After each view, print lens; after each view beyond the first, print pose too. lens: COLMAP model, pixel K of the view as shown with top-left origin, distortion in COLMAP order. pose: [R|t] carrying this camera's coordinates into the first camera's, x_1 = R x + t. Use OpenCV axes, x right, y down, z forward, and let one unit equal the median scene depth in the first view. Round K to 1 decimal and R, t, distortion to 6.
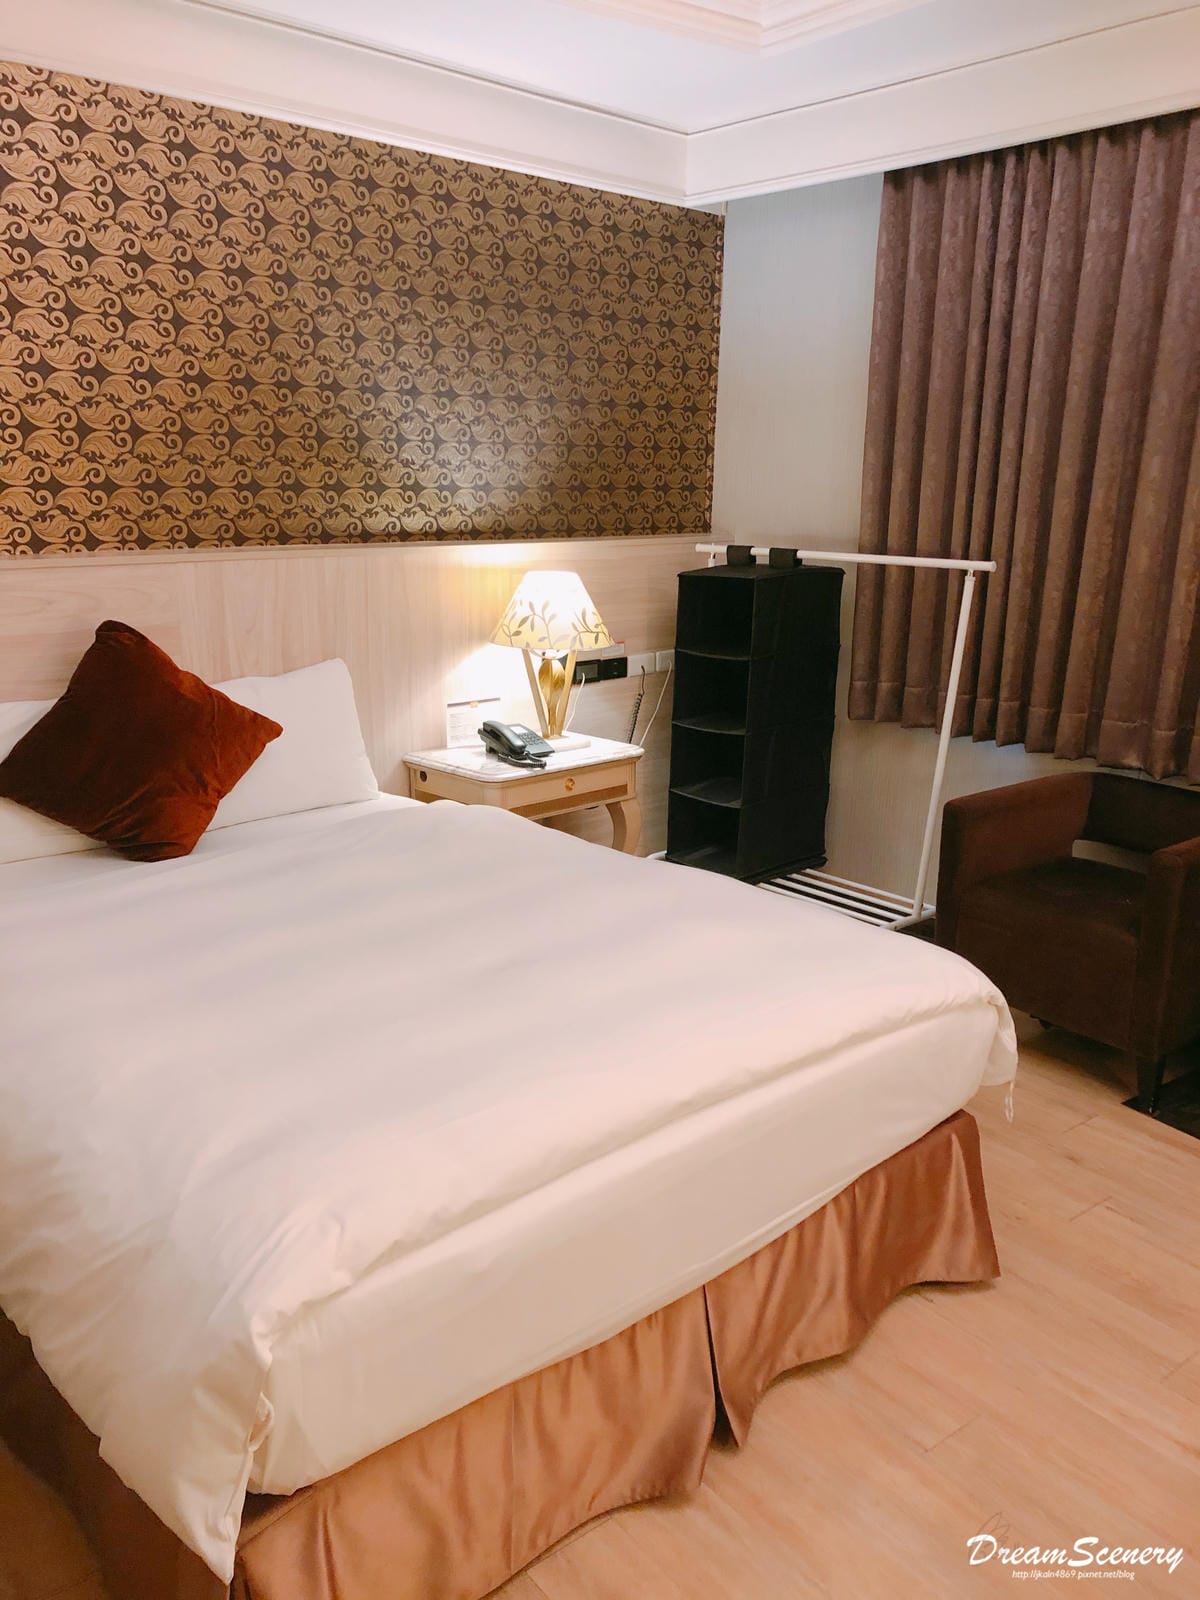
lens RADIAL K [[1270.0, 0, 600.0], [0, 1270.0, 800.0], [0, 0, 1]] dist [0.002708, 0.004779]
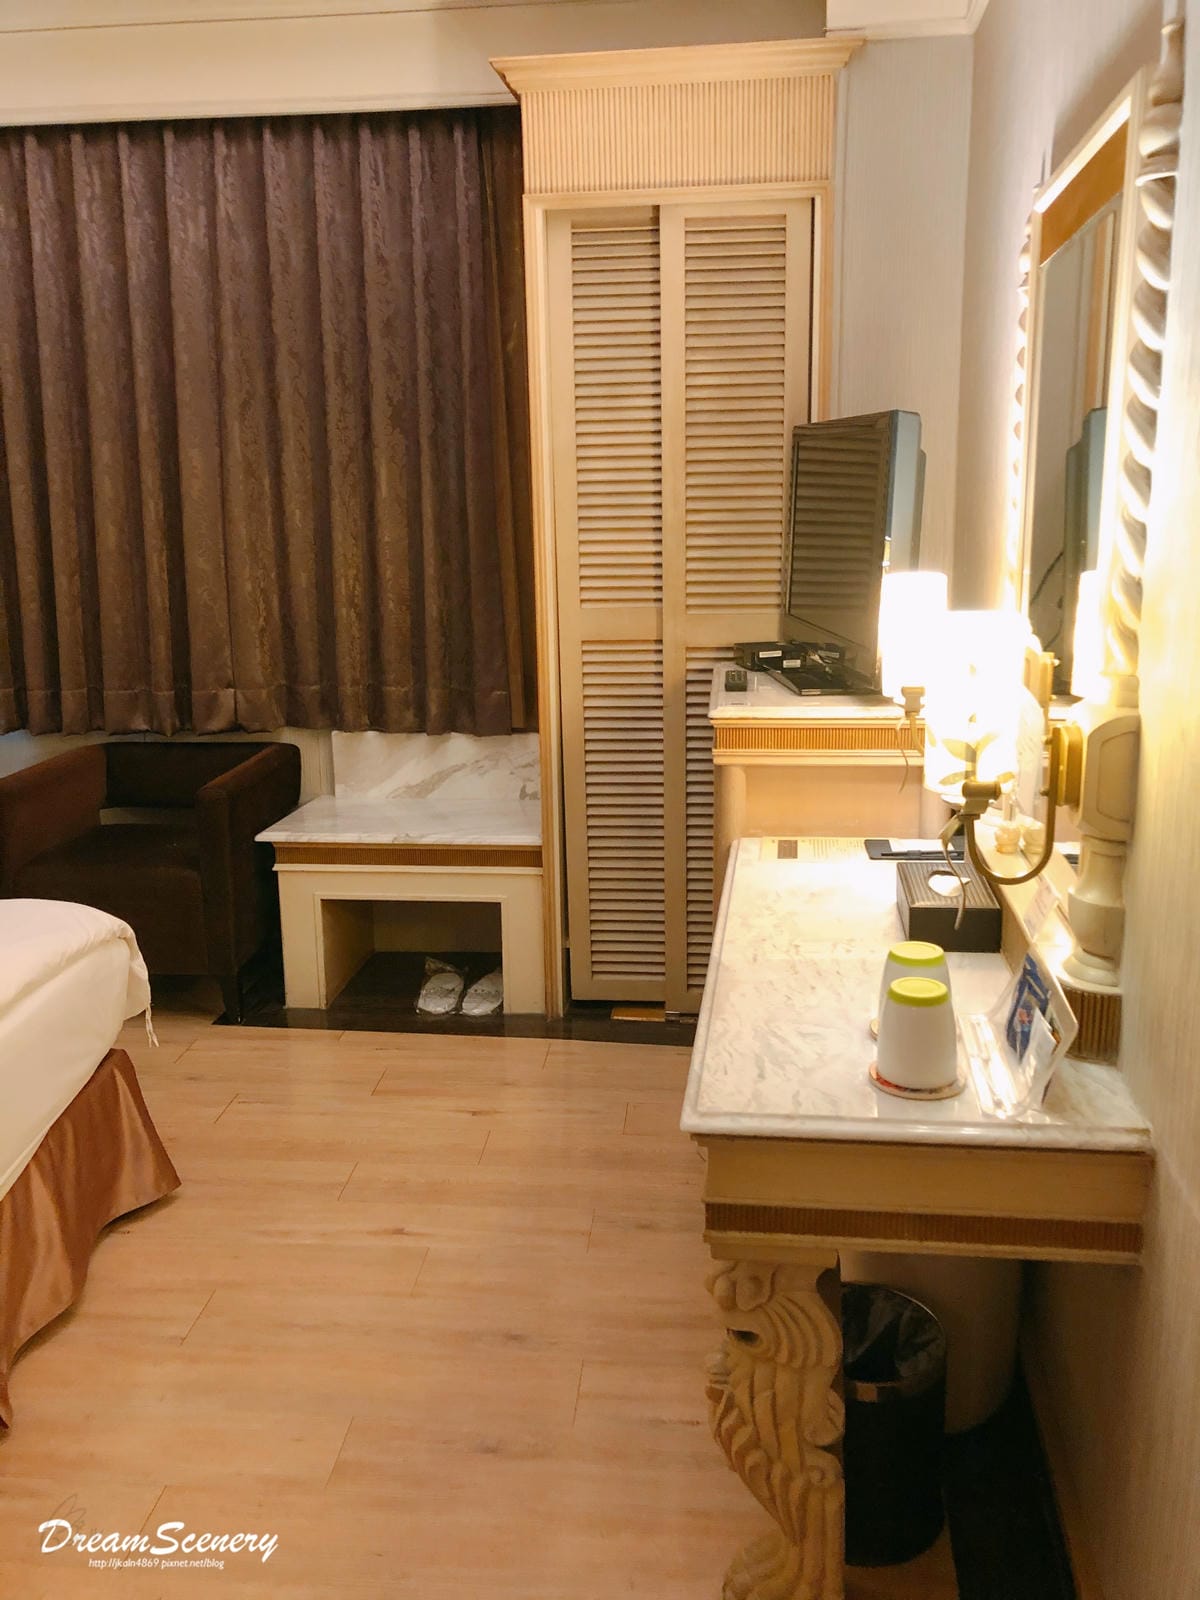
lens RADIAL K [[1291.9, 0, 600.0], [0, 1291.9, 800.0], [0, 0, 1]] dist [0.003431, -0.000408]
pose [[0.667991, -0.187097, 0.720266, -0.155130], [0.203347, 0.976935, 0.065181, 0.049916], [-0.715848, 0.102924, 0.690629, -0.038879]]
